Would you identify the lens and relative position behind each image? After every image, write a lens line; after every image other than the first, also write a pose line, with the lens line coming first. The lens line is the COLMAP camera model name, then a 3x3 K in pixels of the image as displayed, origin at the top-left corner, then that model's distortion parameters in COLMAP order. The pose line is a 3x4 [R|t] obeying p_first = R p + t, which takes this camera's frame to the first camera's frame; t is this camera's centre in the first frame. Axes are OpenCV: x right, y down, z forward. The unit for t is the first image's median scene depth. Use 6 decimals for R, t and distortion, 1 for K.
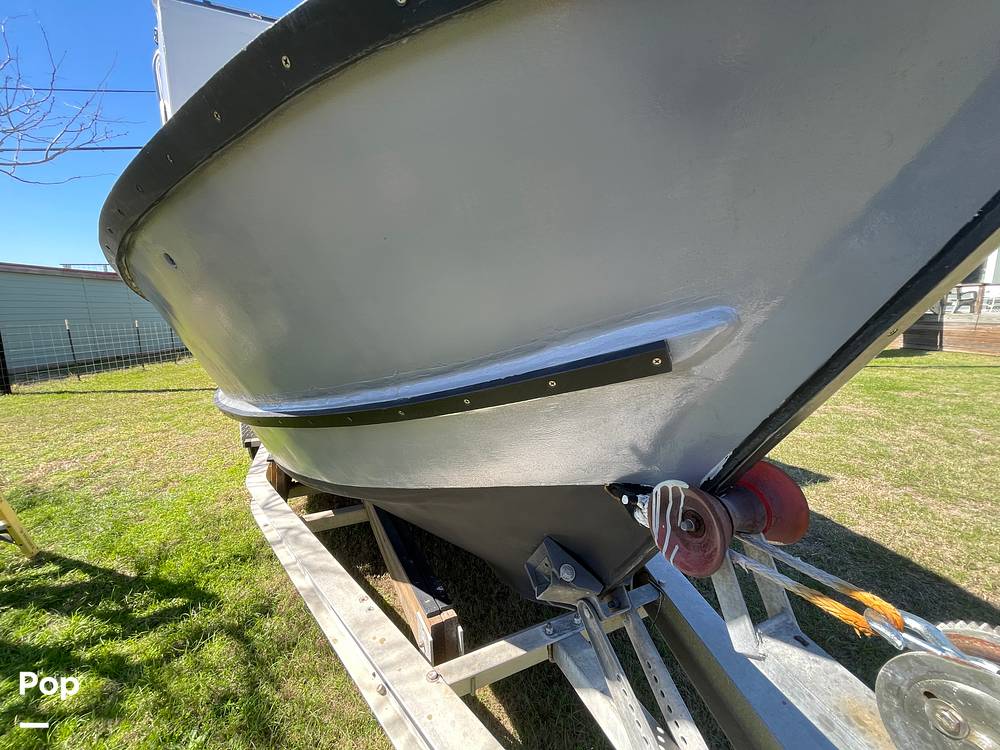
lens RADIAL K [[405.0, 0, 500.4], [0, 405.0, 378.5], [0, 0, 1]] dist [-0.002067, -0.000912]
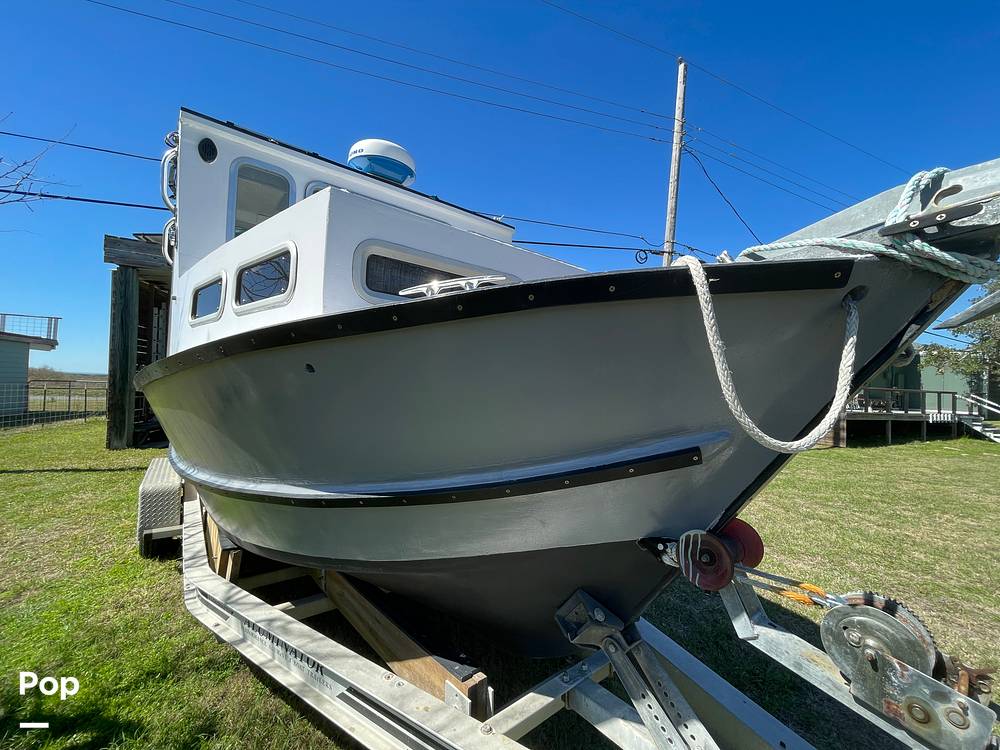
lens RADIAL K [[402.2, 0, 502.4], [0, 402.2, 377.1], [0, 0, 1]] dist [0.000043, -0.000199]
pose [[0.966237, 0.053497, 0.252040, -0.428531], [-0.003351, 0.980734, -0.195317, -0.020063], [-0.257633, 0.187878, 0.947801, -0.259582]]
